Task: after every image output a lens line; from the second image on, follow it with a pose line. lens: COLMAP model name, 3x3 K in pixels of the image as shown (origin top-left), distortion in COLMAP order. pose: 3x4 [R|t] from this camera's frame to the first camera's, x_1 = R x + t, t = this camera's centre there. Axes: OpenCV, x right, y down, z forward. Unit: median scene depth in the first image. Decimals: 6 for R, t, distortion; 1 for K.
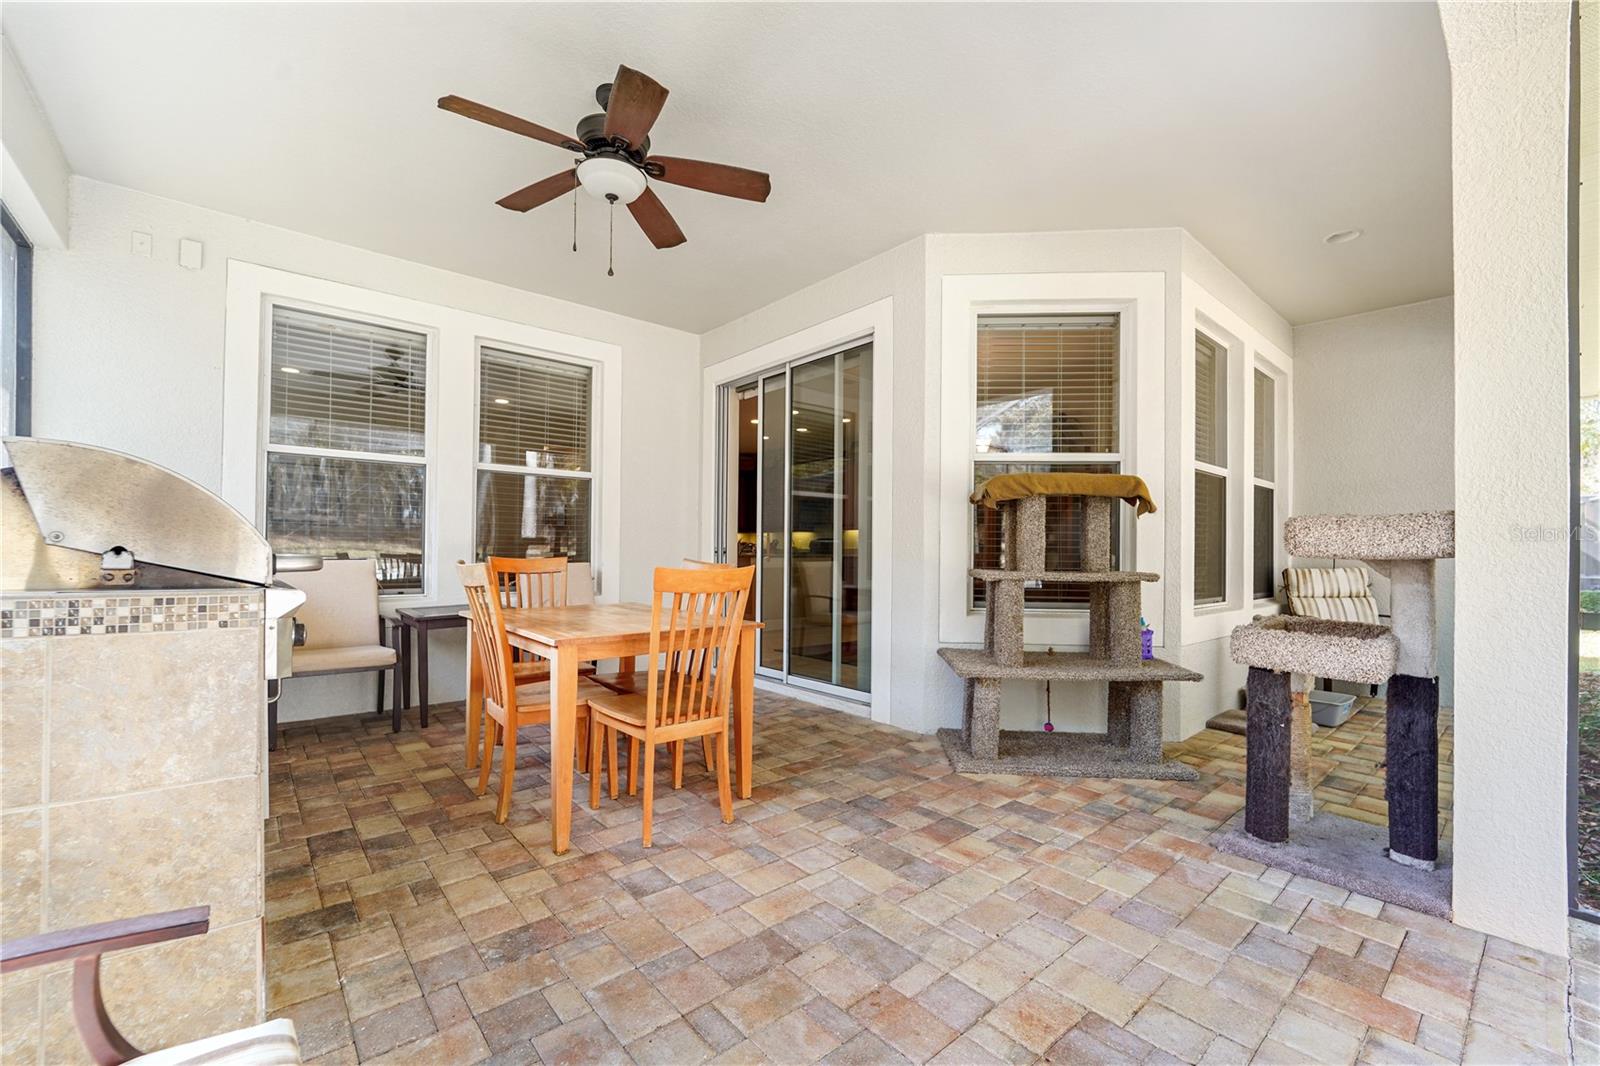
lens RADIAL K [[644.8, 0, 799.6], [0, 644.8, 544.2], [0, 0, 1]] dist [-0.015077, -0.000075]
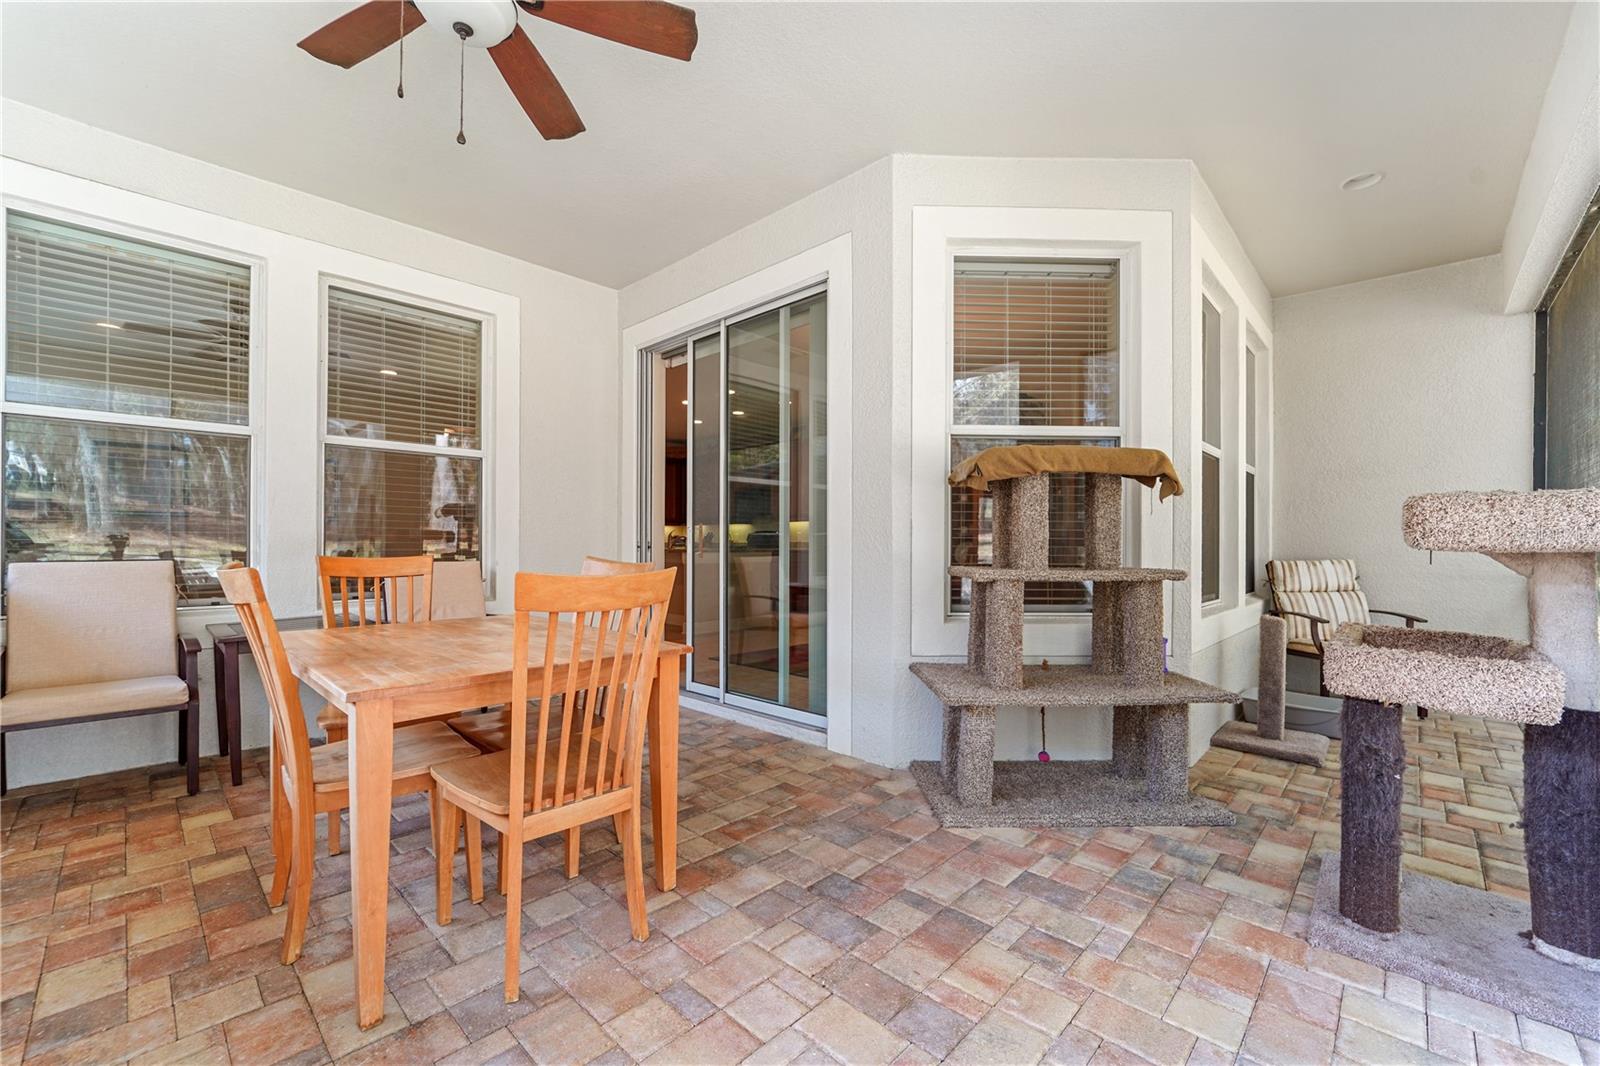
lens RADIAL K [[644.8, 0, 792.0], [0, 644.8, 544.8], [0, 0, 1]] dist [-0.015077, -0.000075]
pose [[0.996143, -0.006333, 0.087513, -0.004869], [0.005352, 0.999920, 0.011436, 0.001468], [-0.087578, -0.010924, 0.996098, 0.213730]]
